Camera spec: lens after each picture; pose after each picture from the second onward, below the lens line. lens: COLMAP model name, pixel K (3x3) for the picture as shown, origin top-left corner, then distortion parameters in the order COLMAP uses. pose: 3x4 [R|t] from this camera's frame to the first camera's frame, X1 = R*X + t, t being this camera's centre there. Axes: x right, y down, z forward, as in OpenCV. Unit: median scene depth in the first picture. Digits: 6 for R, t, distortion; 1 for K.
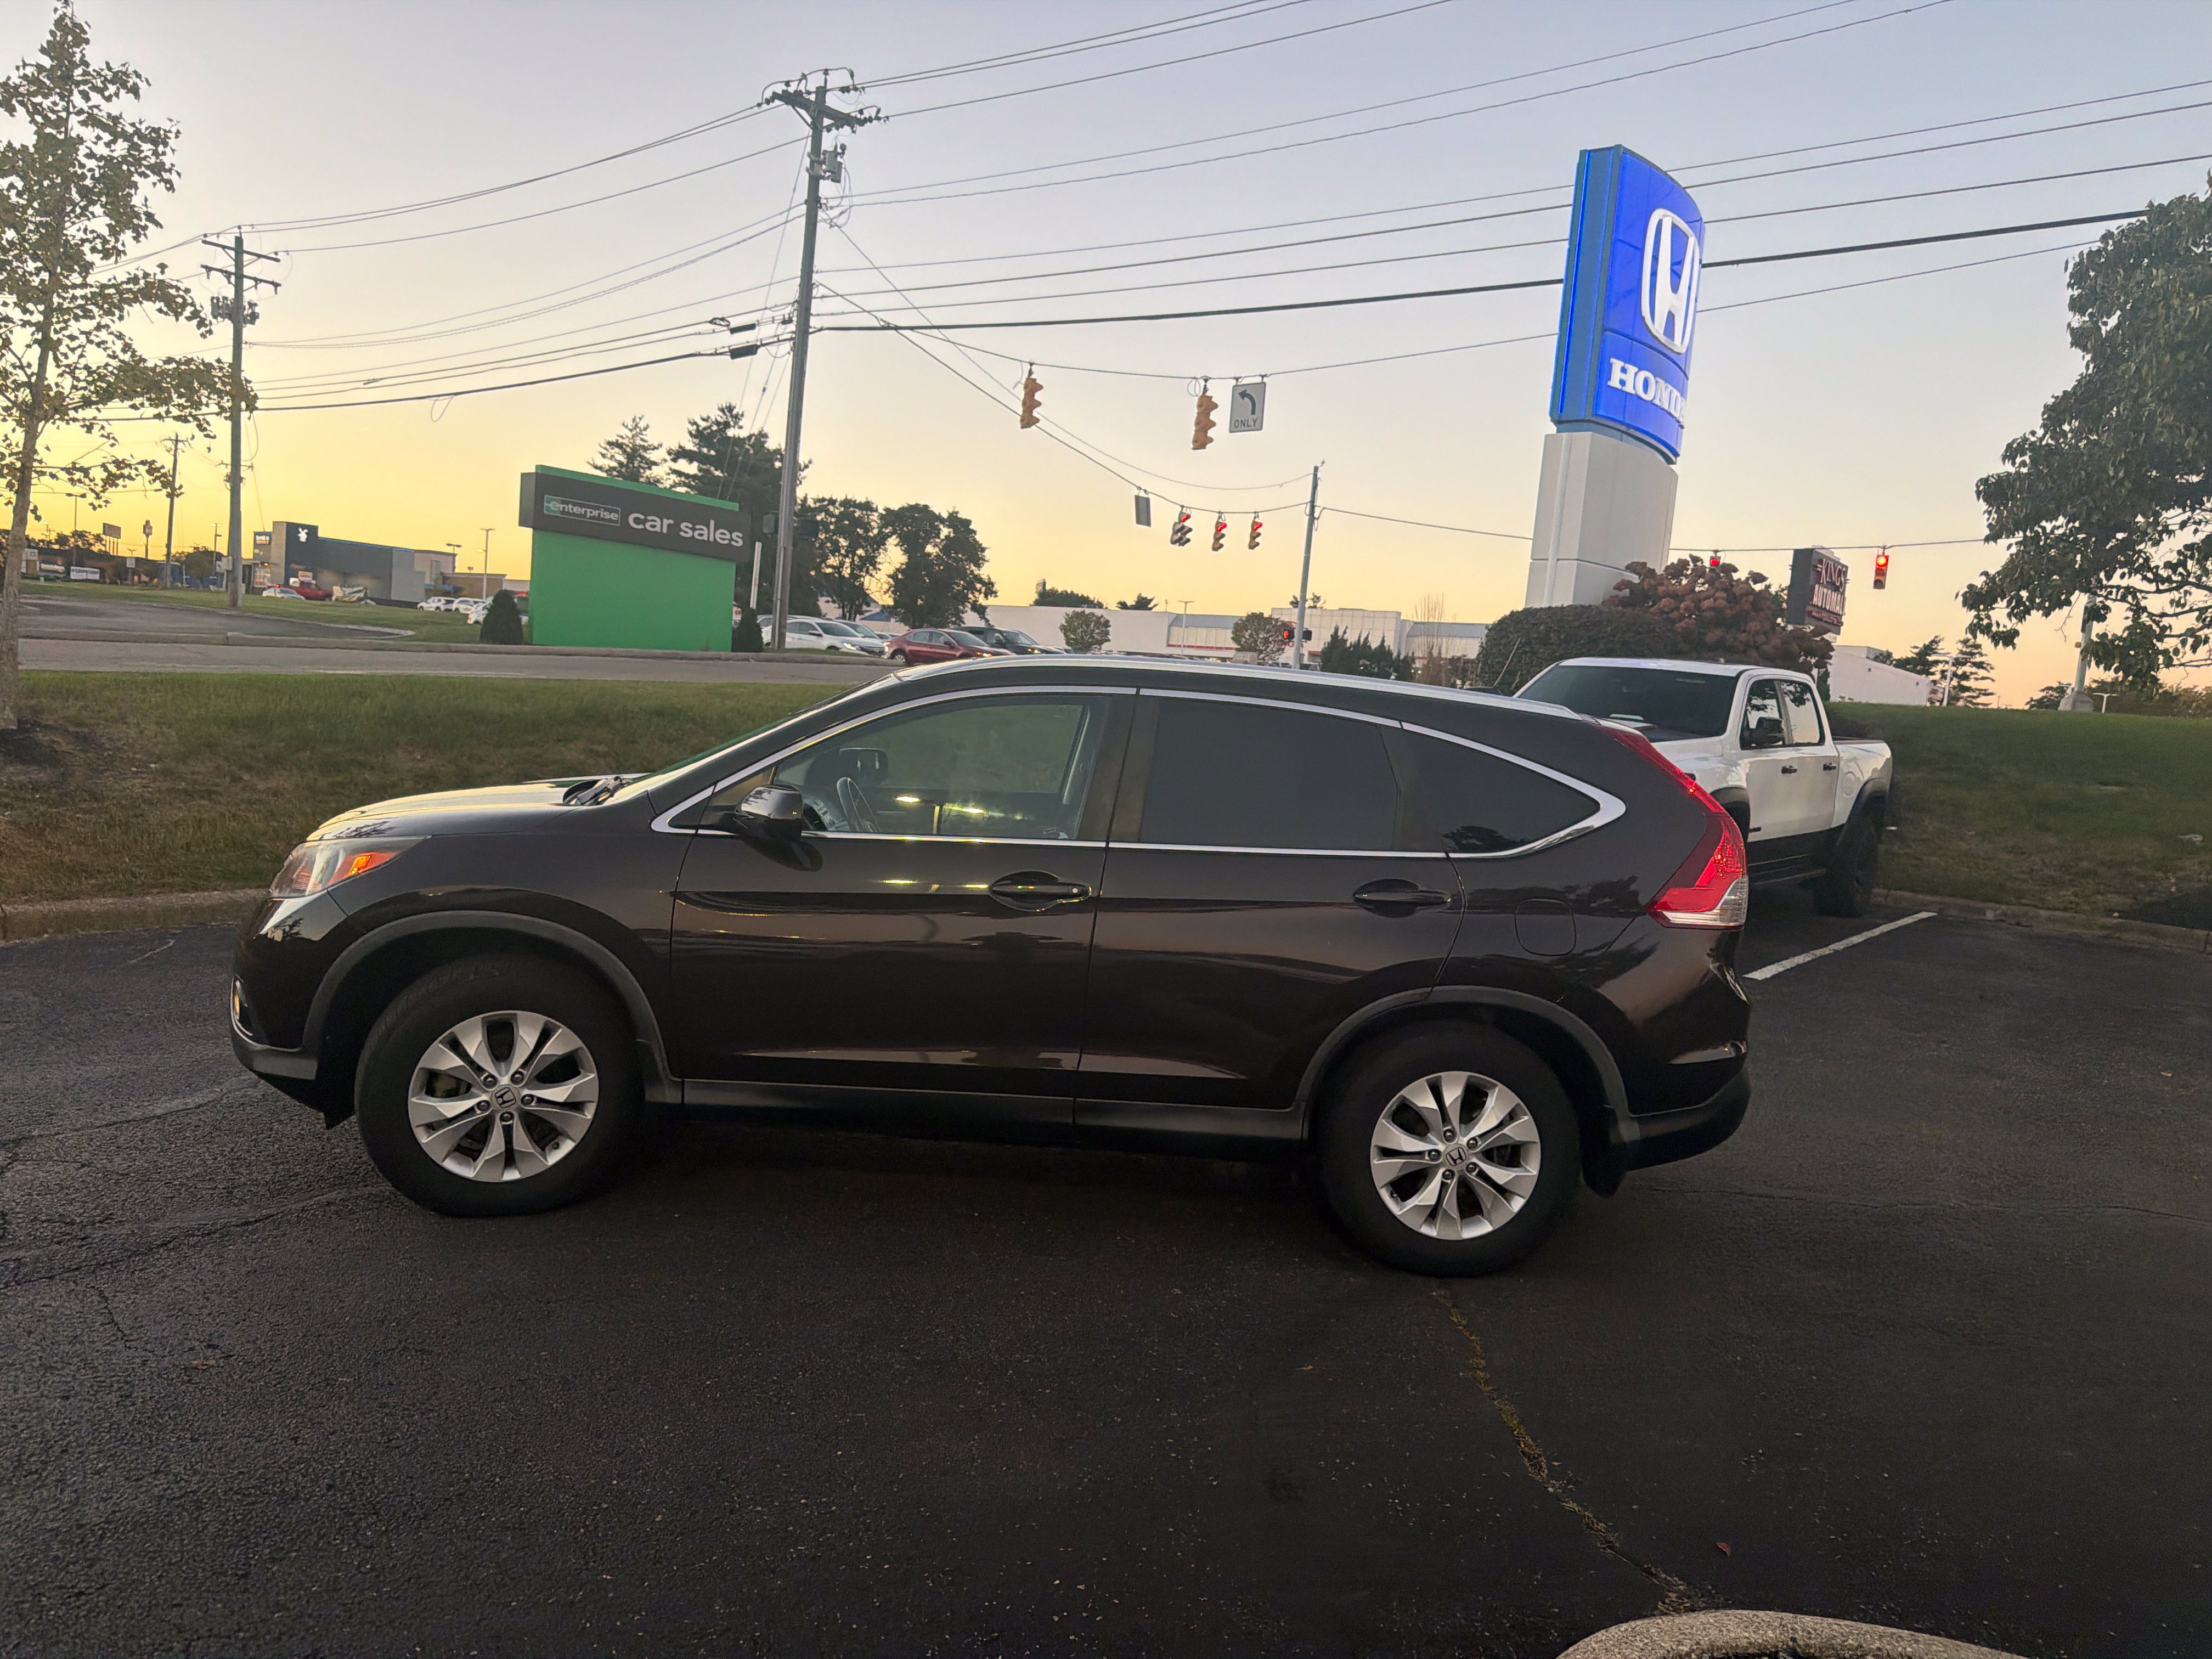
lens RADIAL K [[1556.1, 0, 1098.7], [0, 1556.1, 845.4], [0, 0, 1]] dist [0.121800, -0.182881]
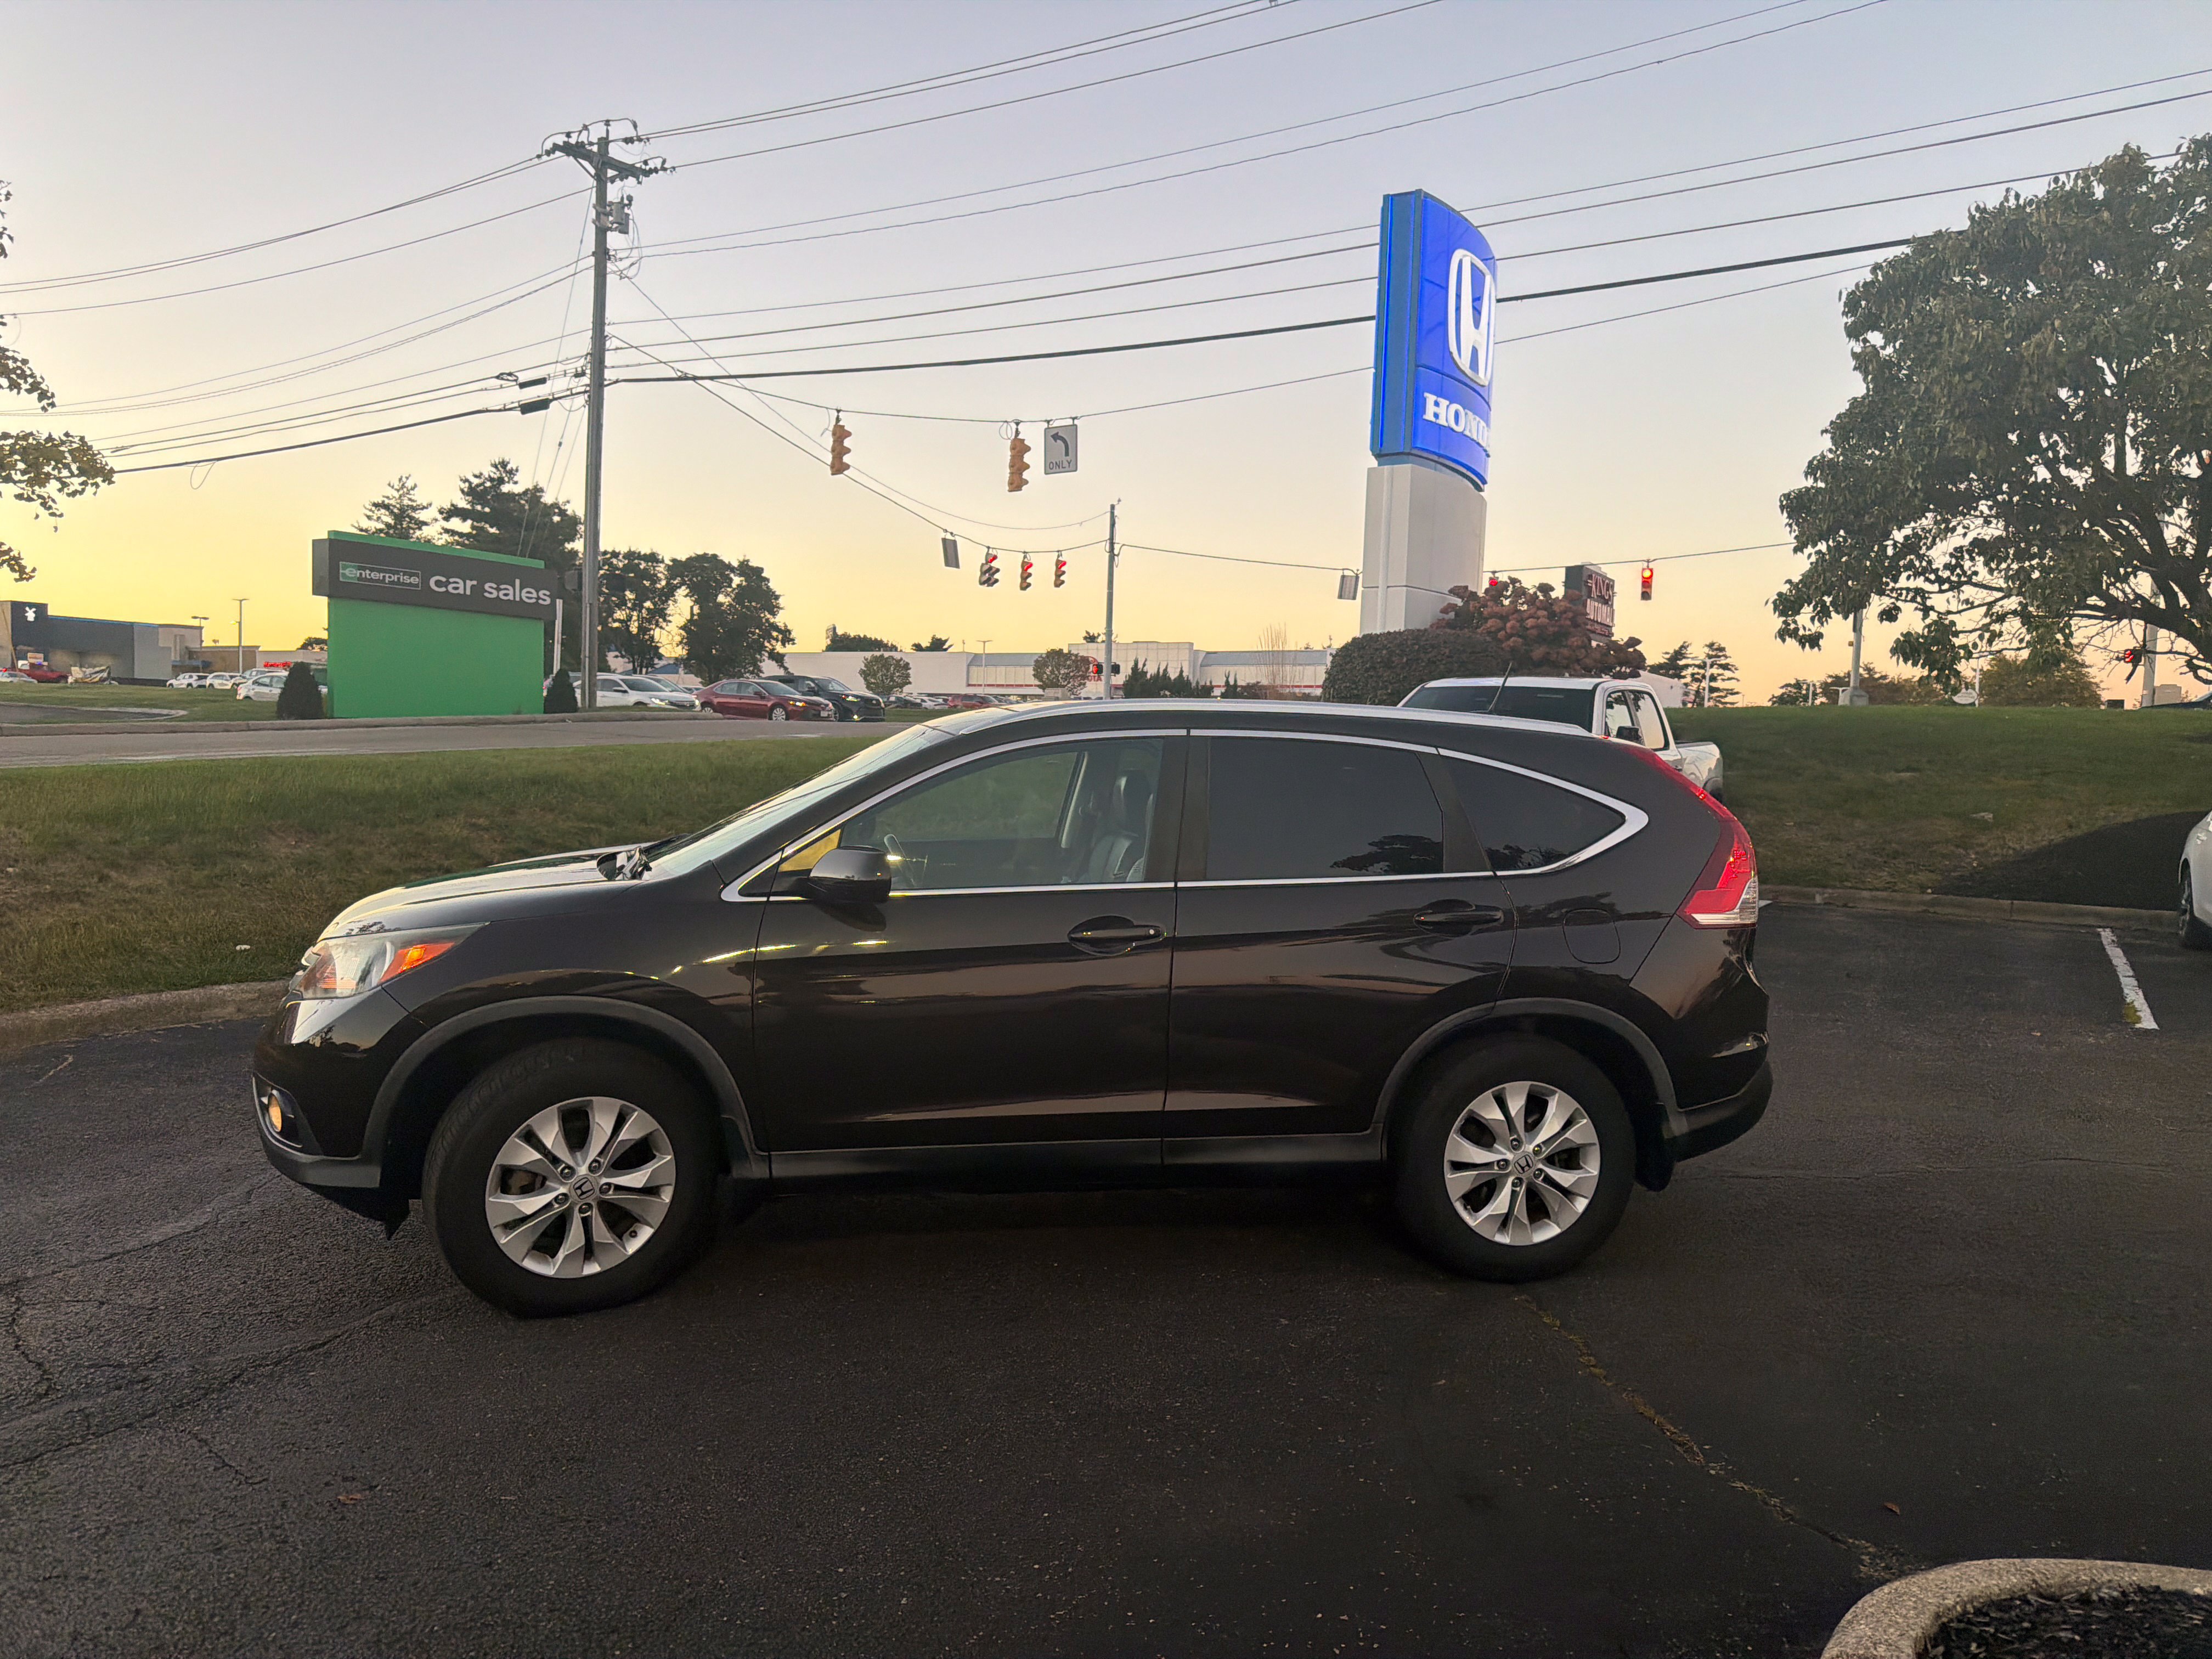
lens RADIAL K [[1556.2, 0, 1100.2], [0, 1556.2, 833.8], [0, 0, 1]] dist [0.129199, -0.231603]
pose [[0.989828, -0.061395, 0.128337, -0.030431], [0.065378, 0.997494, -0.027049, -0.001619], [-0.126355, 0.035165, 0.991362, -0.000065]]
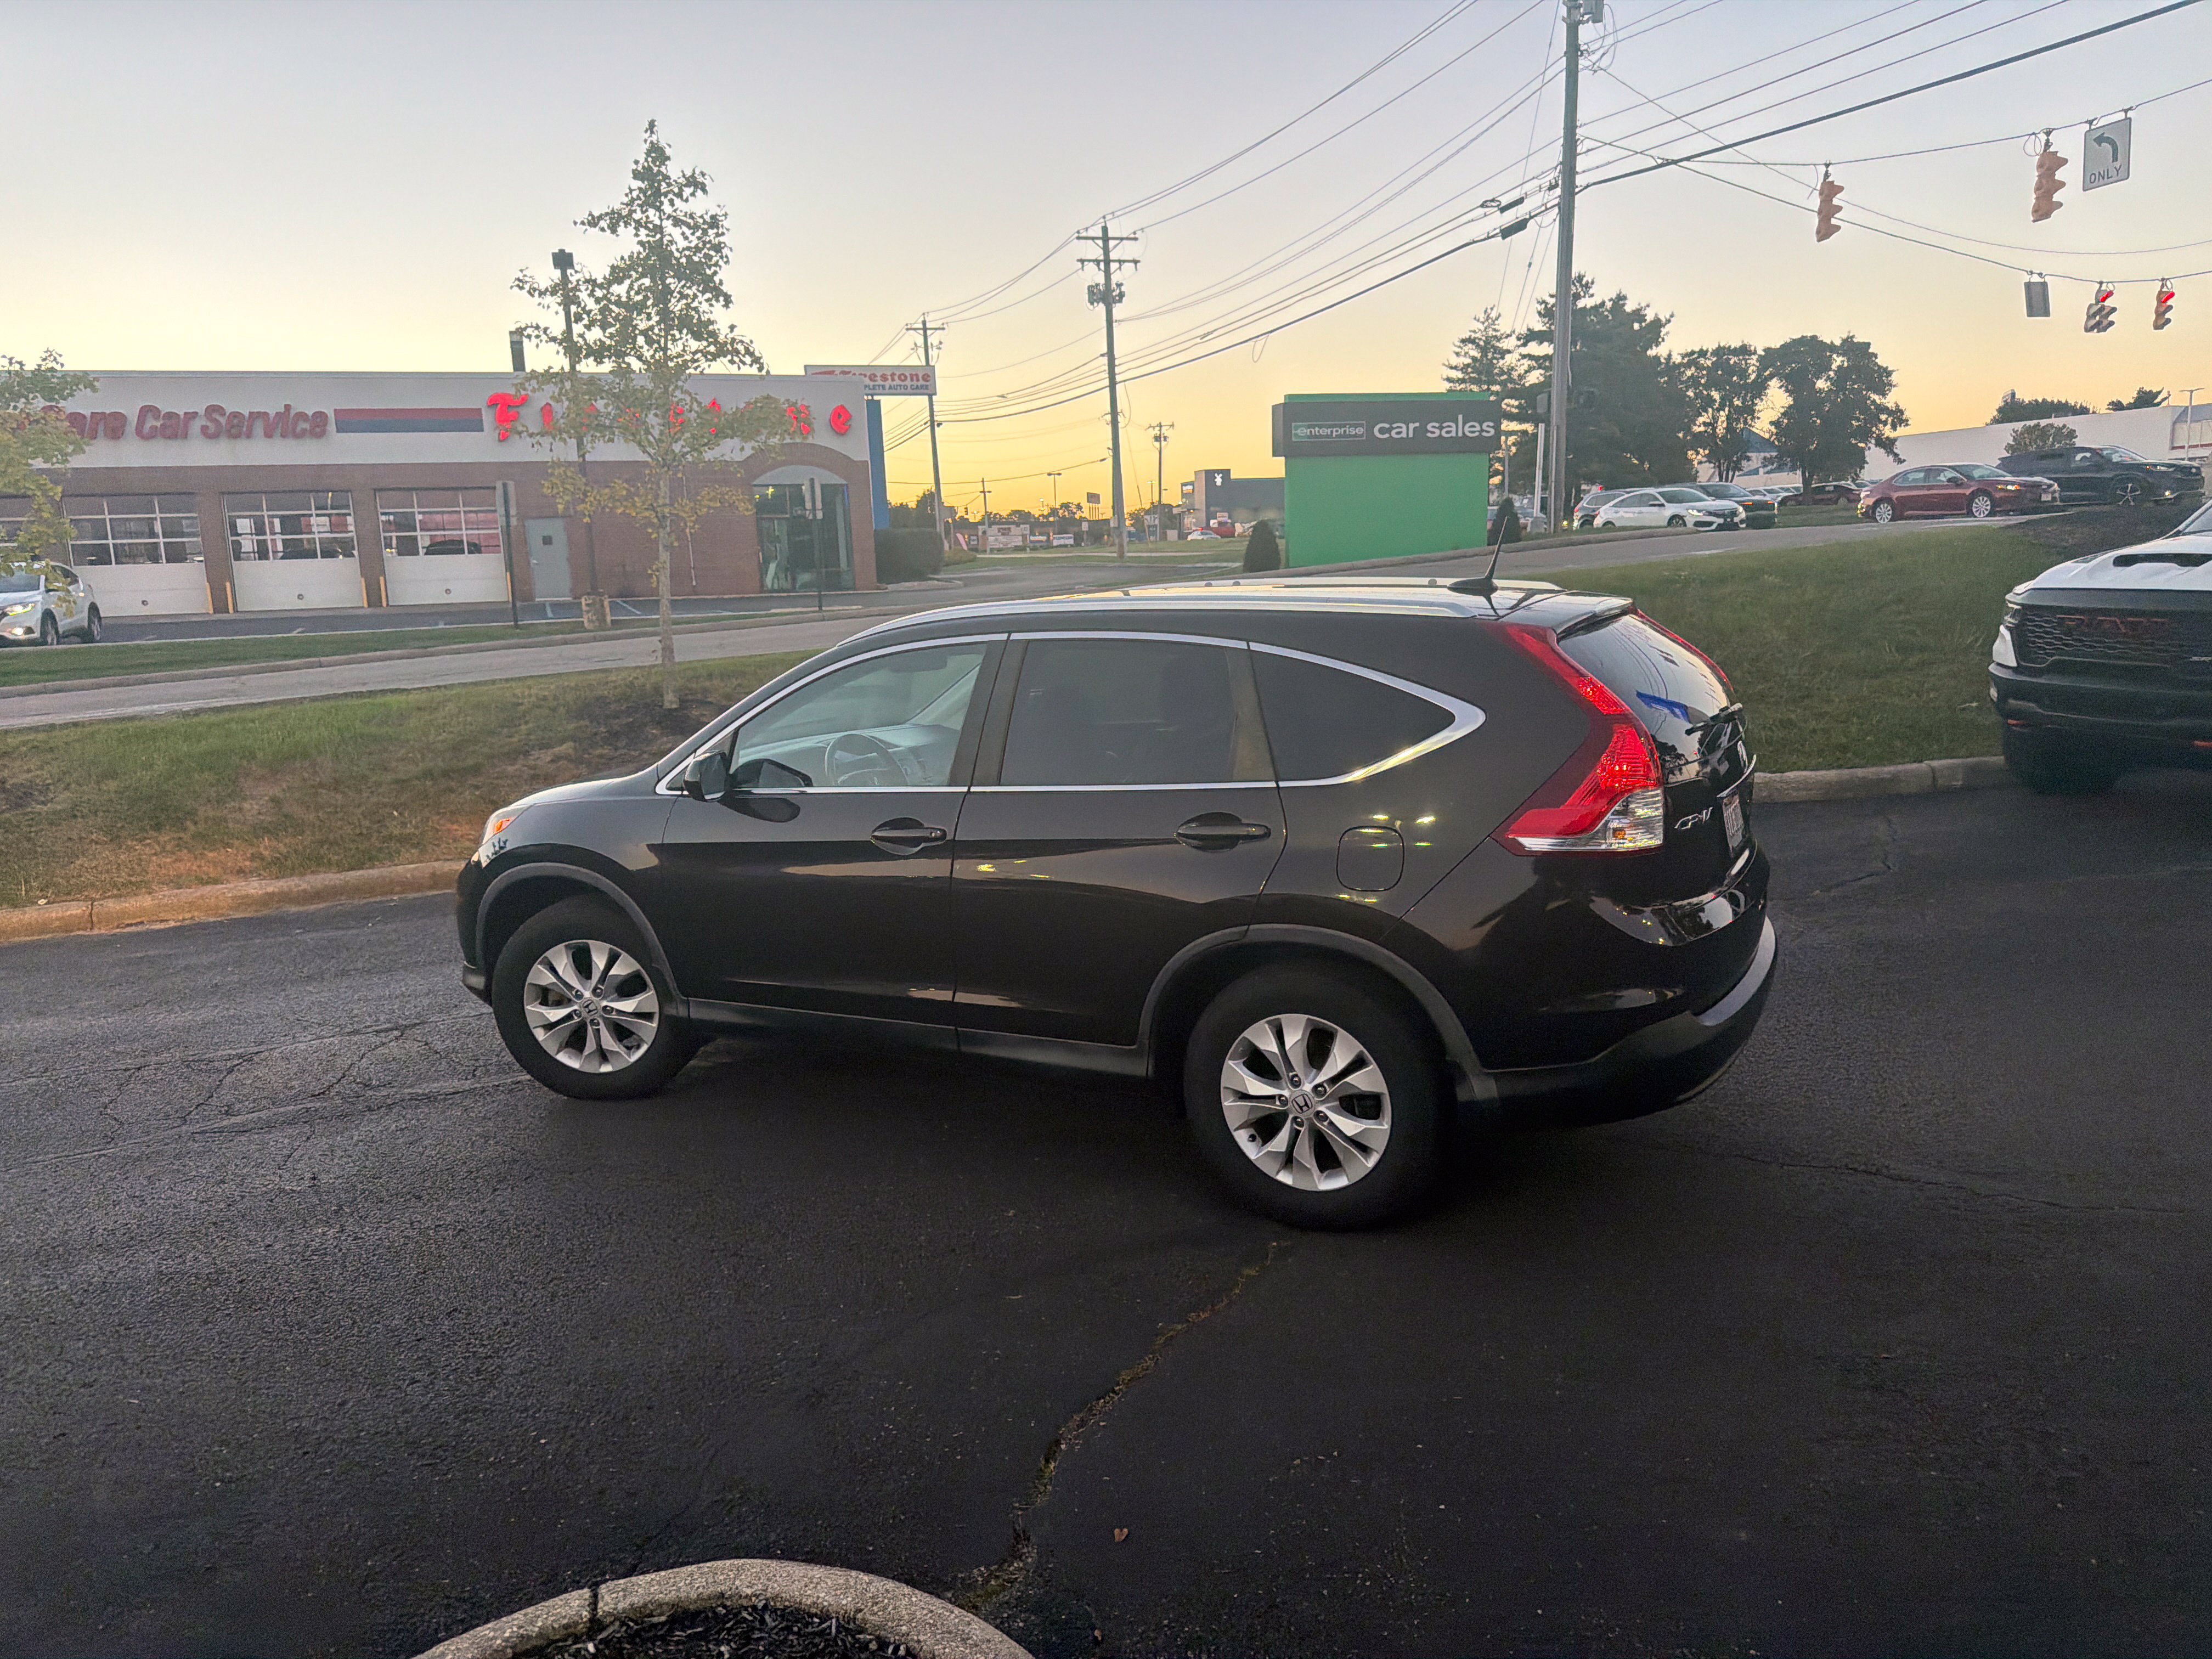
lens RADIAL K [[1580.8, 0, 1104.7], [0, 1580.8, 830.1], [0, 0, 1]] dist [0.046152, -0.047326]
pose [[0.840827, -0.027401, -0.540610, 0.116489], [0.059720, 0.997317, 0.042334, -0.002182], [0.537999, -0.067881, 0.840208, 0.027489]]
